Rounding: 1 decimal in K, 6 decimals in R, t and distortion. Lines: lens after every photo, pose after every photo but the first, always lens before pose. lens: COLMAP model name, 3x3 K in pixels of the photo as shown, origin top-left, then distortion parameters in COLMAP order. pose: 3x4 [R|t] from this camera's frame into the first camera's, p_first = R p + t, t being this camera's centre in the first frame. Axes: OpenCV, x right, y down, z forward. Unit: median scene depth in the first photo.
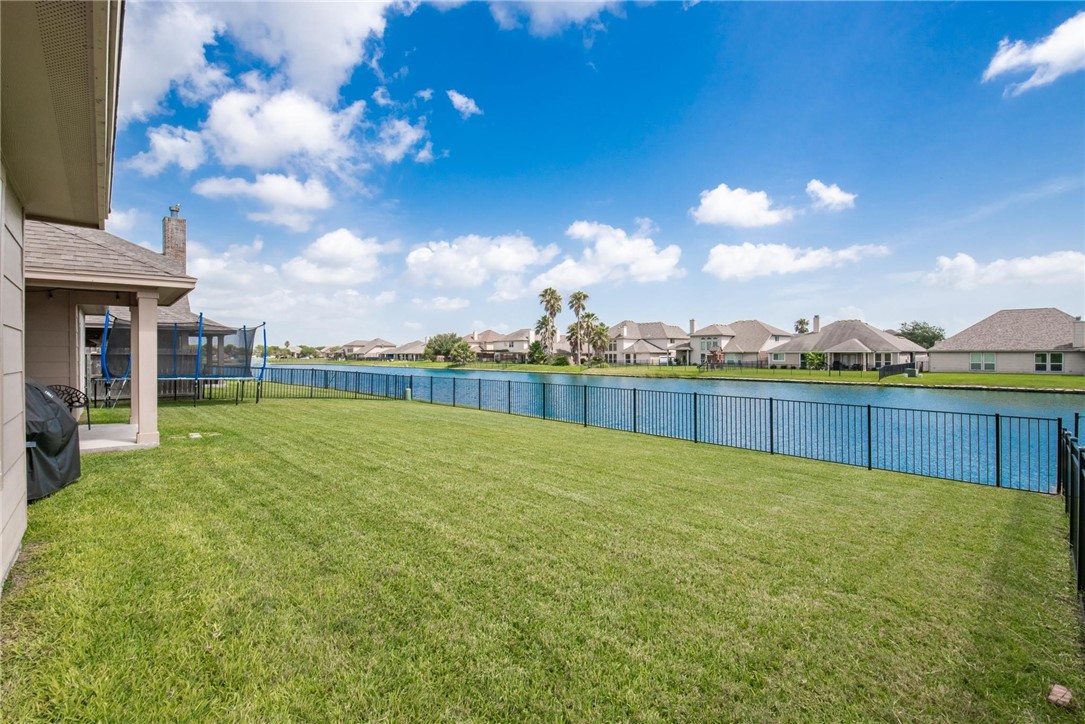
lens RADIAL K [[498.6, 0, 540.7], [0, 498.6, 357.2], [0, 0, 1]] dist [-0.002234, -0.000100]
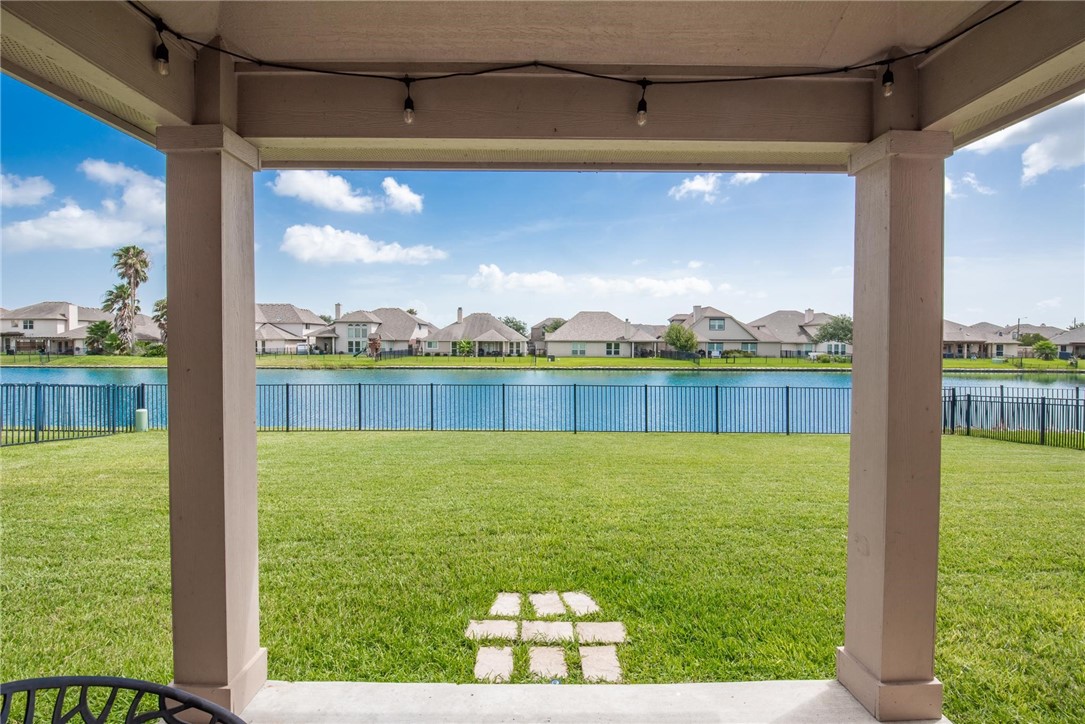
lens RADIAL K [[498.6, 0, 540.7], [0, 498.6, 357.2], [0, 0, 1]] dist [-0.002234, -0.000100]
pose [[0.664686, -0.018502, 0.746894, -0.126521], [-0.001562, 0.999657, 0.026154, -0.001951], [-0.747121, -0.018551, 0.664429, 0.108601]]
